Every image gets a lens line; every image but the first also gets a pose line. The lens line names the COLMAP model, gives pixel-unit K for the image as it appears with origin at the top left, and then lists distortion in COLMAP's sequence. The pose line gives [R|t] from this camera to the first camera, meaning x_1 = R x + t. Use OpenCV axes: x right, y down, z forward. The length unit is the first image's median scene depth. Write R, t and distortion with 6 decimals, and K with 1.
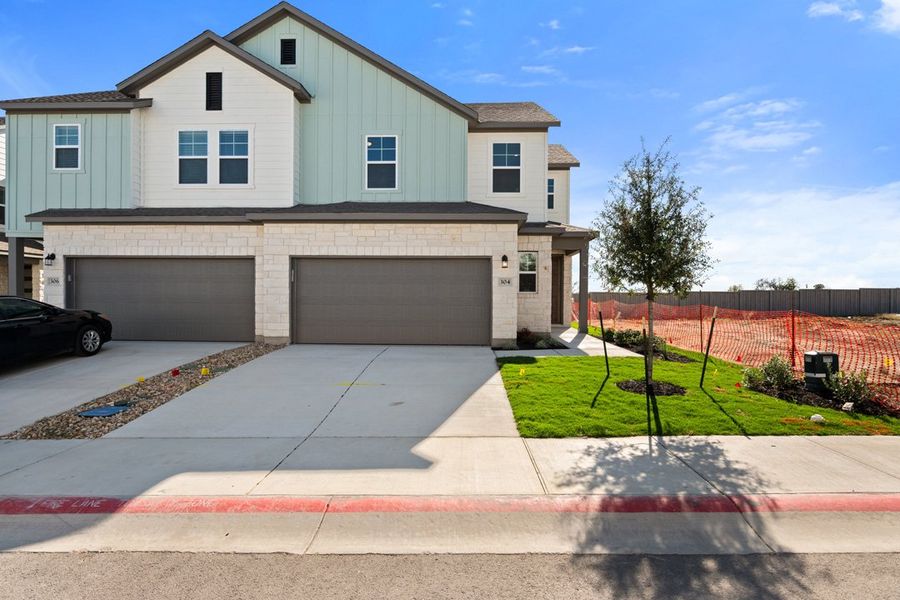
lens RADIAL K [[447.4, 0, 453.9], [0, 447.4, 298.9], [0, 0, 1]] dist [0.000319, -0.004710]
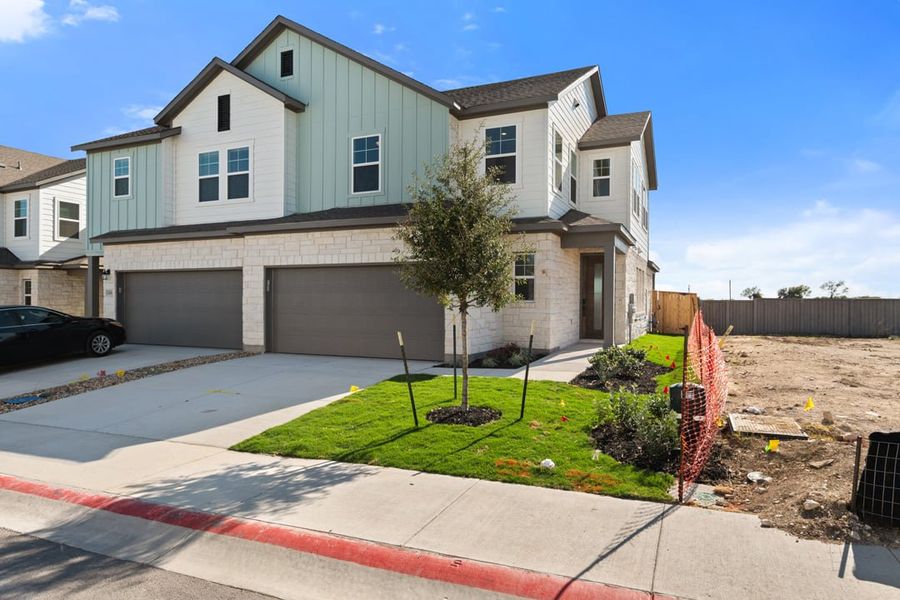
lens RADIAL K [[529.3, 0, 452.8], [0, 529.3, 298.7], [0, 0, 1]] dist [0.000756, -0.007509]
pose [[0.932714, -0.004099, -0.360593, 0.440449], [-0.002851, 0.999820, -0.018739, -0.001394], [0.360605, 0.018506, 0.932535, 0.032990]]
